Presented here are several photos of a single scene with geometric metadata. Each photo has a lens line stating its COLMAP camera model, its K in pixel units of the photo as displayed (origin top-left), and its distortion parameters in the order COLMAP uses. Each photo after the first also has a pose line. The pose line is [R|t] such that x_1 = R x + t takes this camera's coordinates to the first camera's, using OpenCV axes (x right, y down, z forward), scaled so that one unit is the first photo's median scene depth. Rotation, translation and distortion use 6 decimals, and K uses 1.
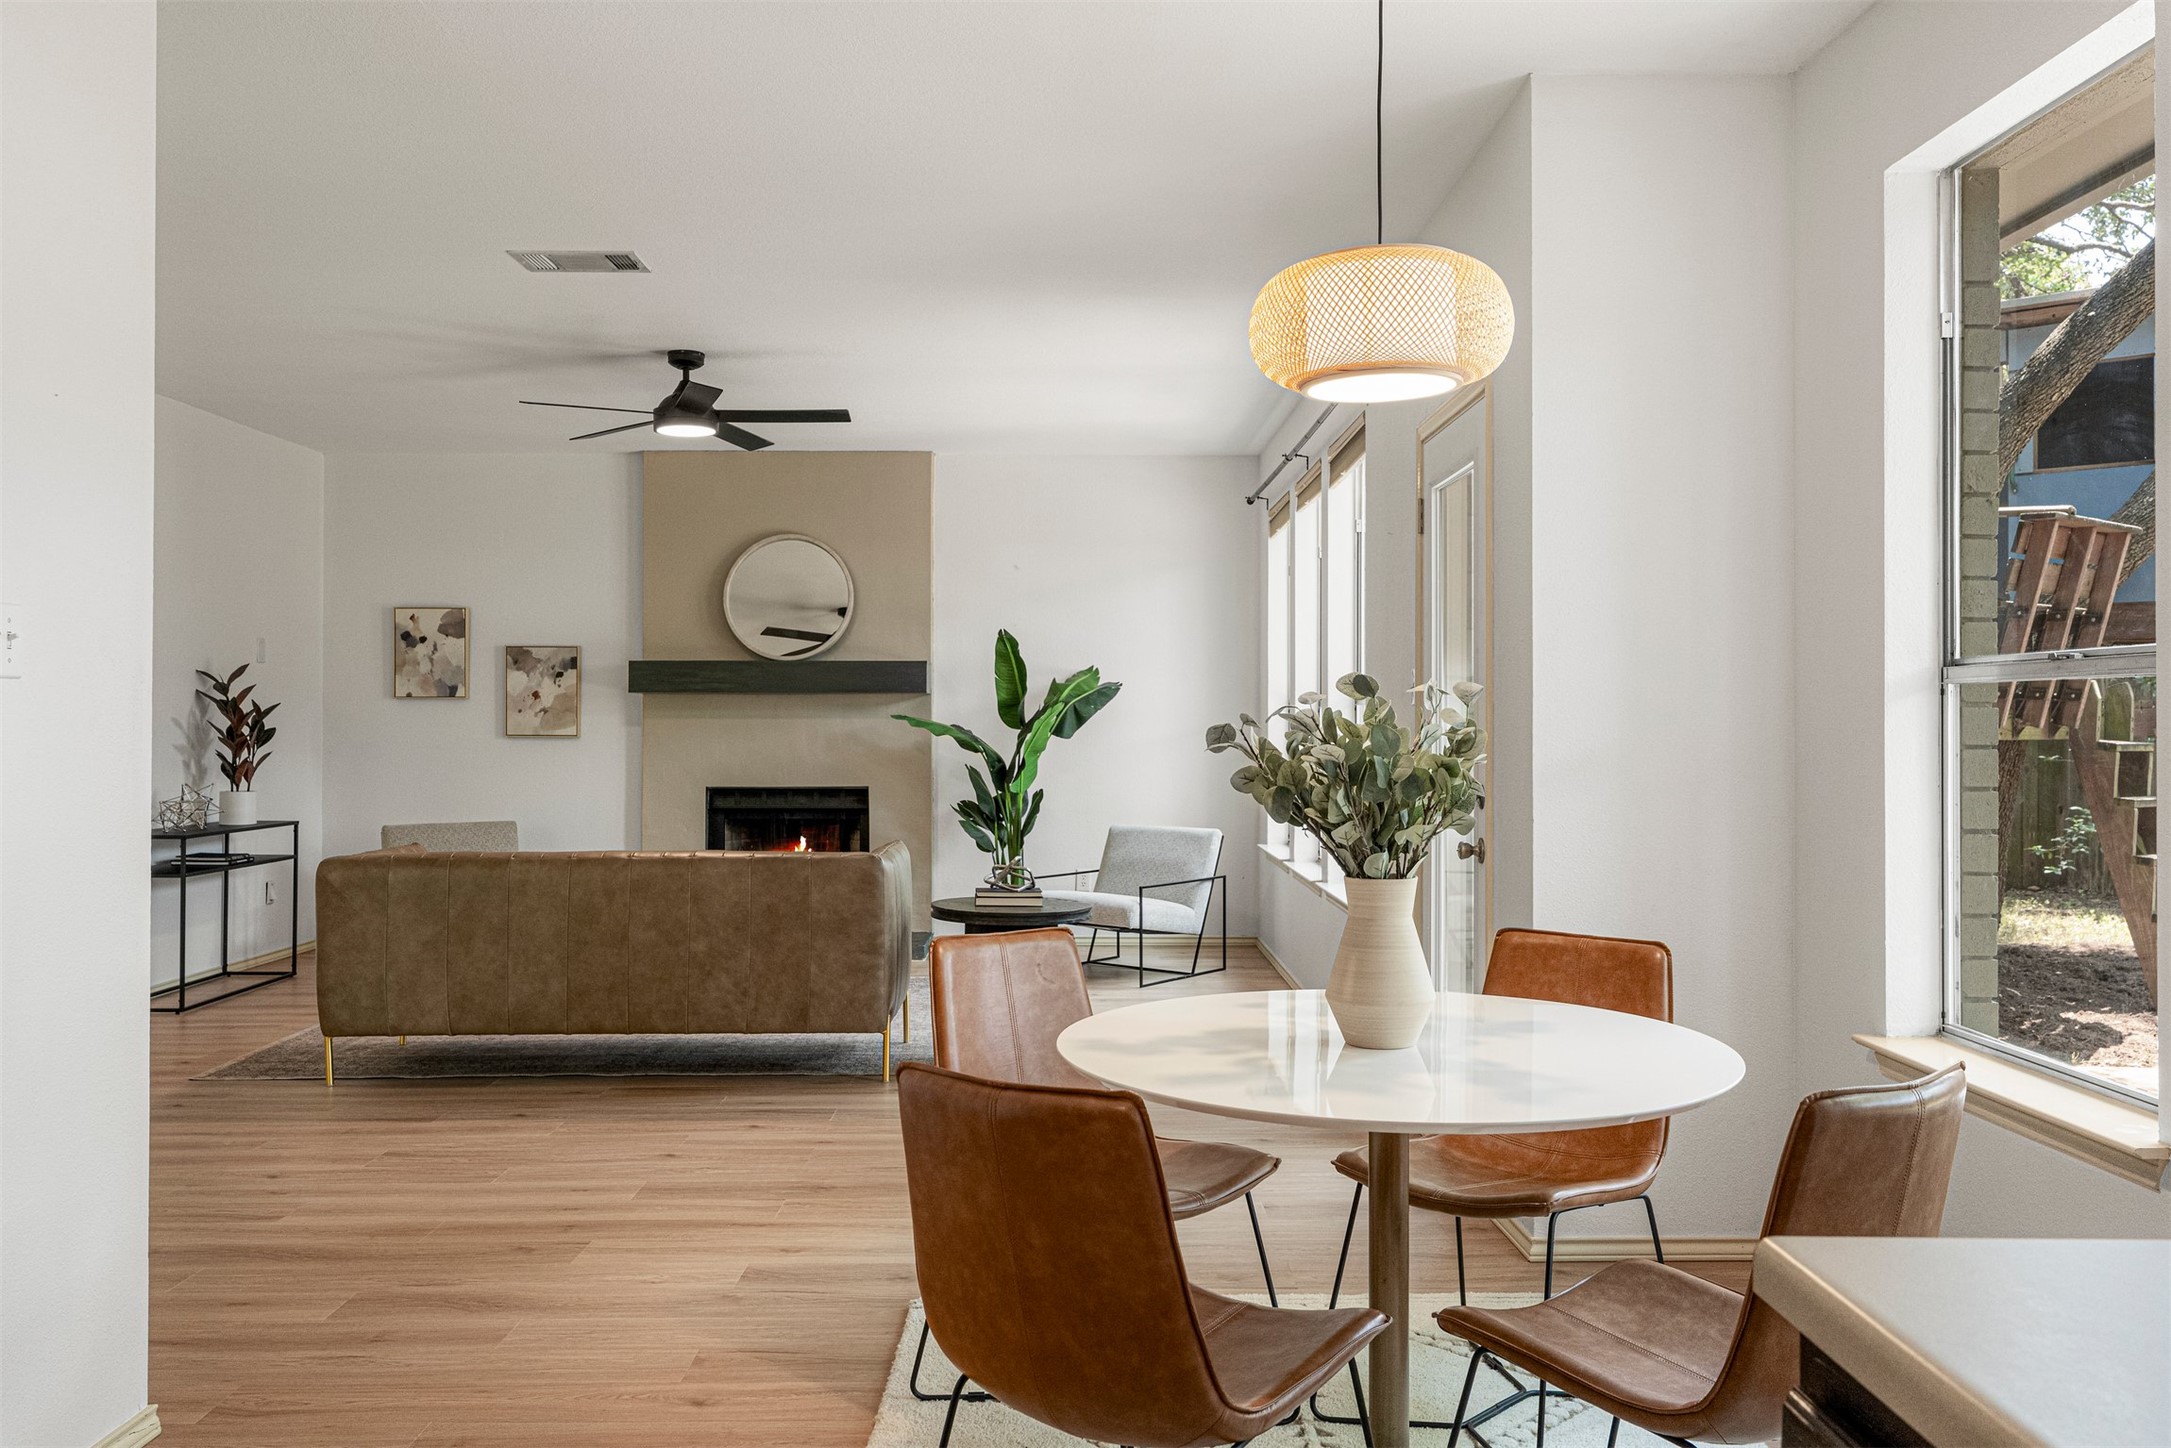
lens RADIAL K [[1762.1, 0, 1086.7], [0, 1762.1, 719.5], [0, 0, 1]] dist [0.006532, 0.001272]
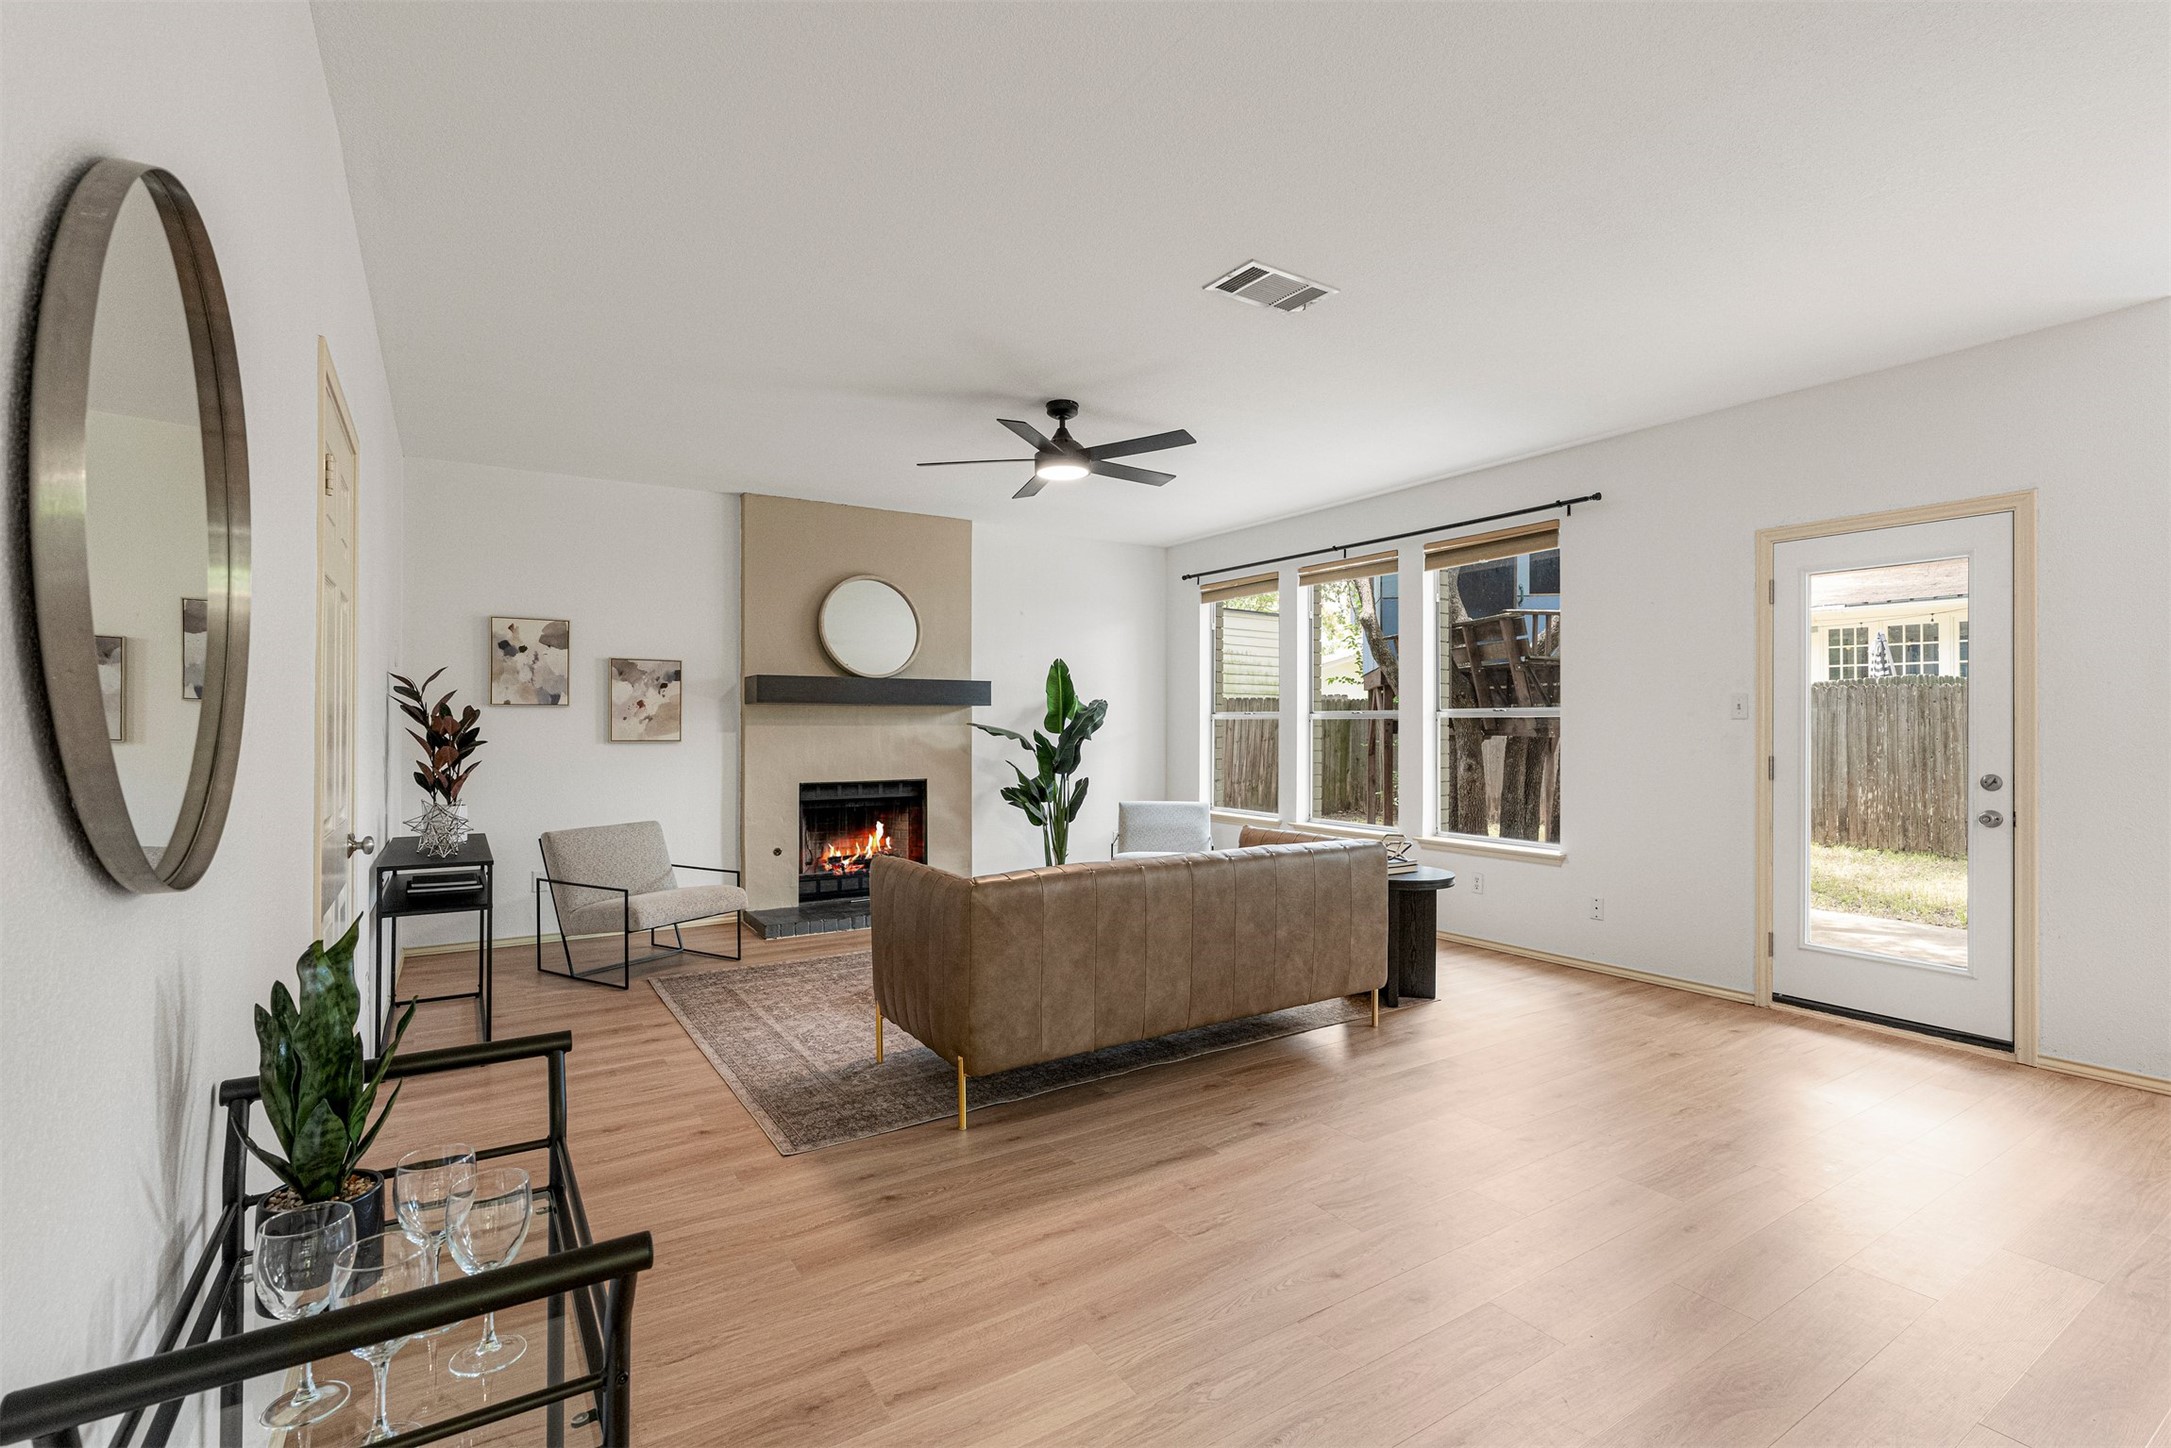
lens RADIAL K [[982.2, 0, 1085.8], [0, 982.2, 726.9], [0, 0, 1]] dist [-0.004586, -0.000080]
pose [[0.845298, 0.000815, 0.534295, -0.409041], [-0.002419, 0.999994, 0.002301, -0.001643], [-0.534290, -0.003238, 0.845295, 0.338642]]
